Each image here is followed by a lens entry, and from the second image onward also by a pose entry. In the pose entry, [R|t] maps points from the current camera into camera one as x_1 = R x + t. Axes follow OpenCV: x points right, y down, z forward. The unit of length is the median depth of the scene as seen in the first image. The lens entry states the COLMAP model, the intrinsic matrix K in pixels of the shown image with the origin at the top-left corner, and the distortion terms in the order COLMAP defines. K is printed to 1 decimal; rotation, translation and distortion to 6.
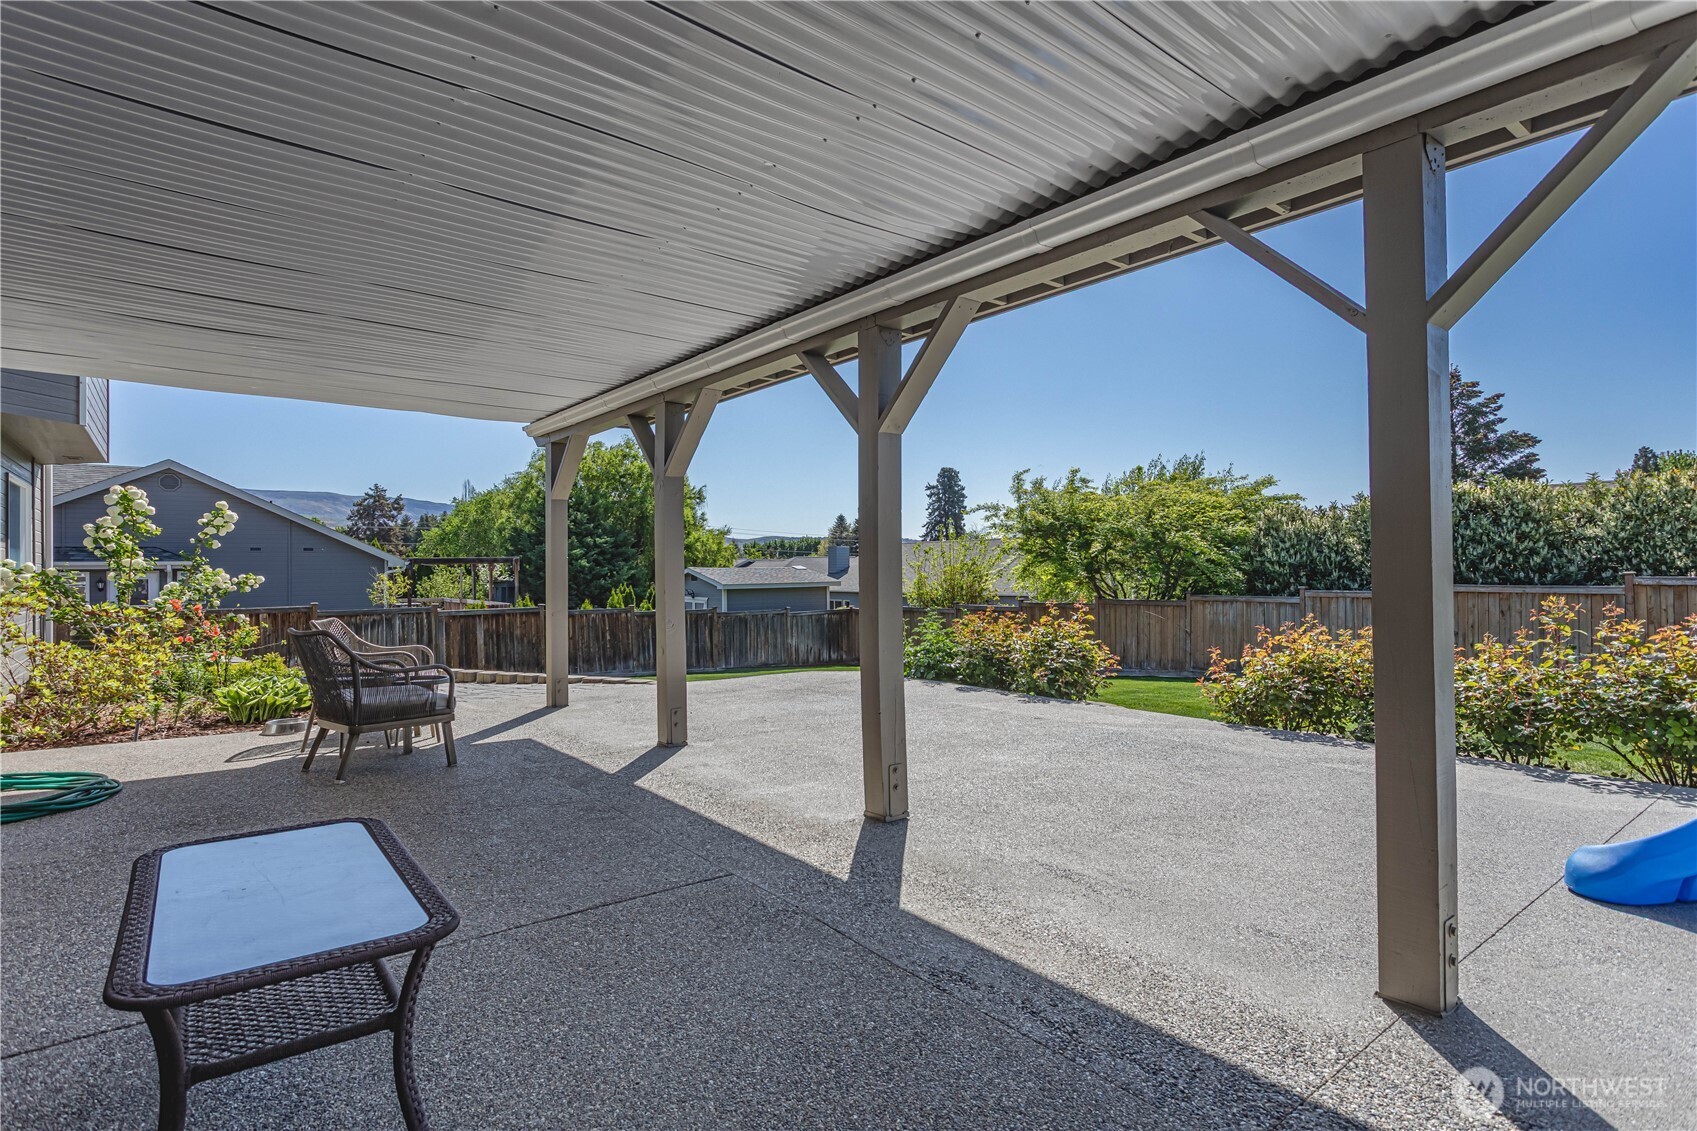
lens RADIAL K [[810.3, 0, 838.1], [0, 810.3, 561.7], [0, 0, 1]] dist [0.001374, 0.000339]
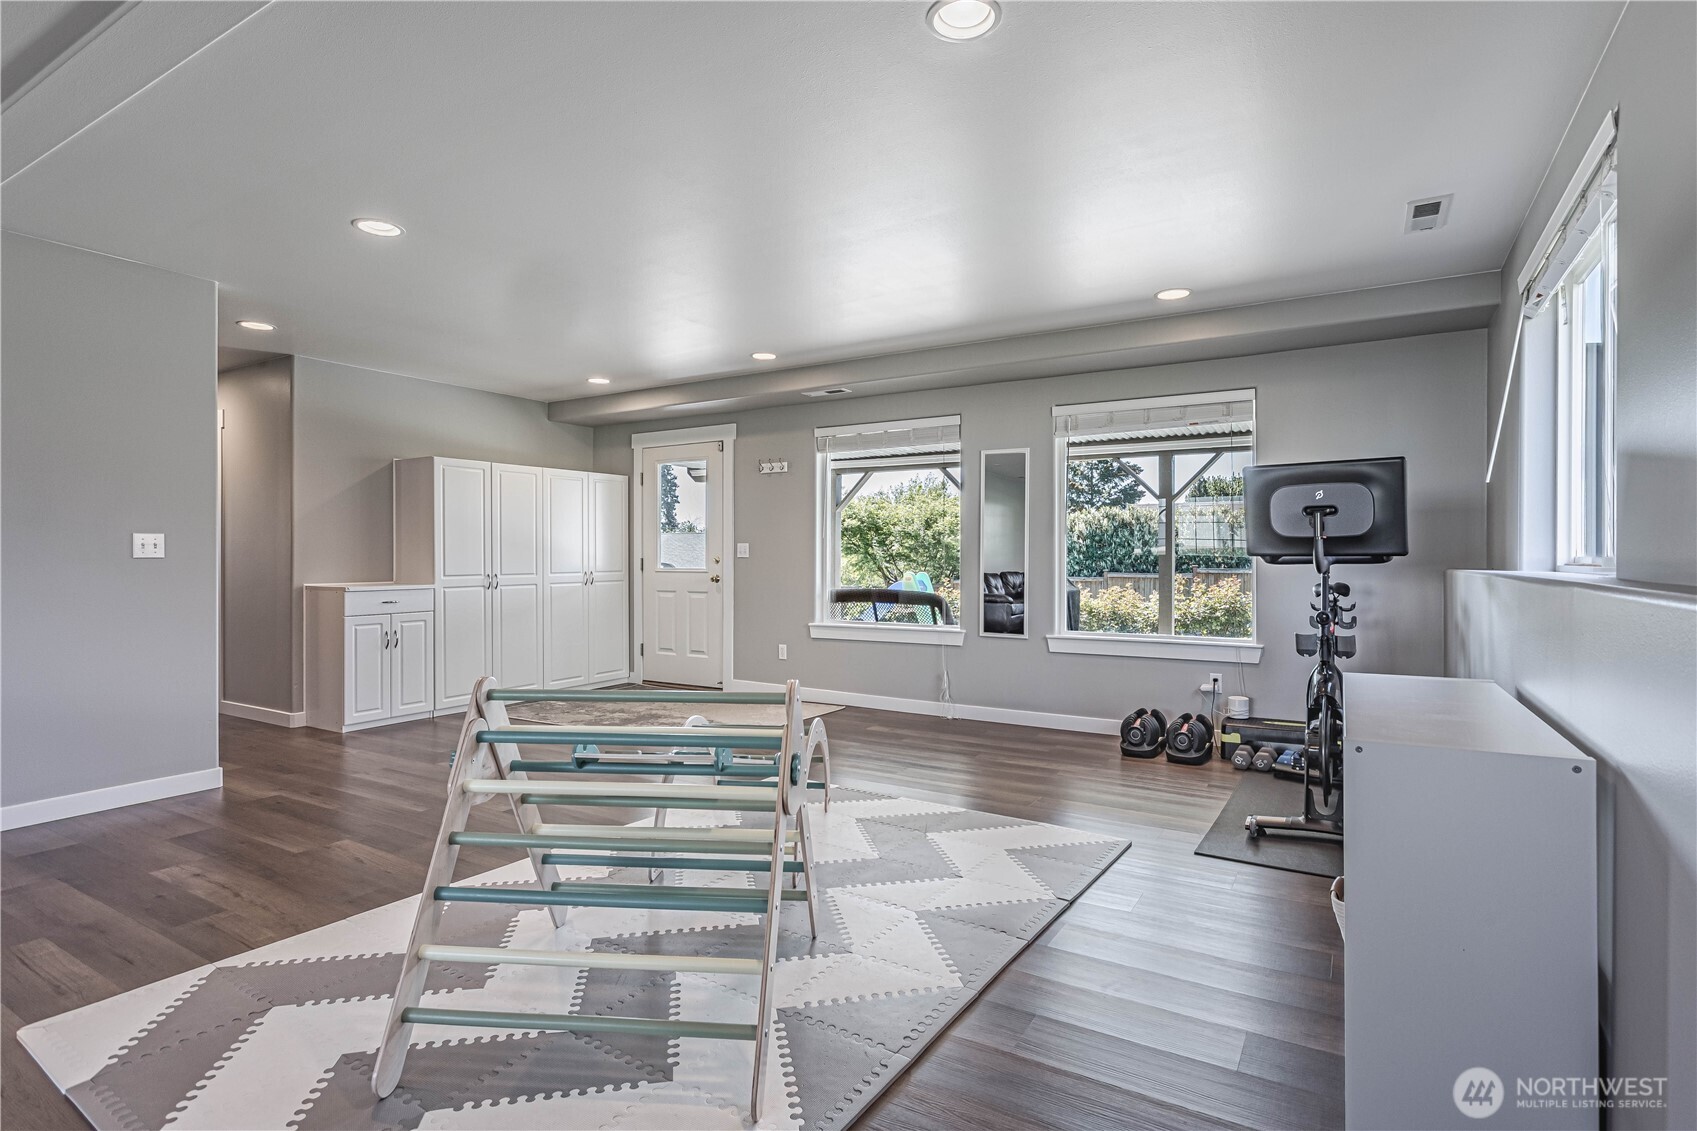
lens RADIAL K [[810.3, 0, 860.4], [0, 810.3, 563.1], [0, 0, 1]] dist [0.001374, 0.000339]
pose [[0.925717, 0.007046, 0.378152, -0.260409], [-0.012409, 0.999854, 0.011747, -0.002729], [-0.378014, -0.015567, 0.925669, -0.252804]]
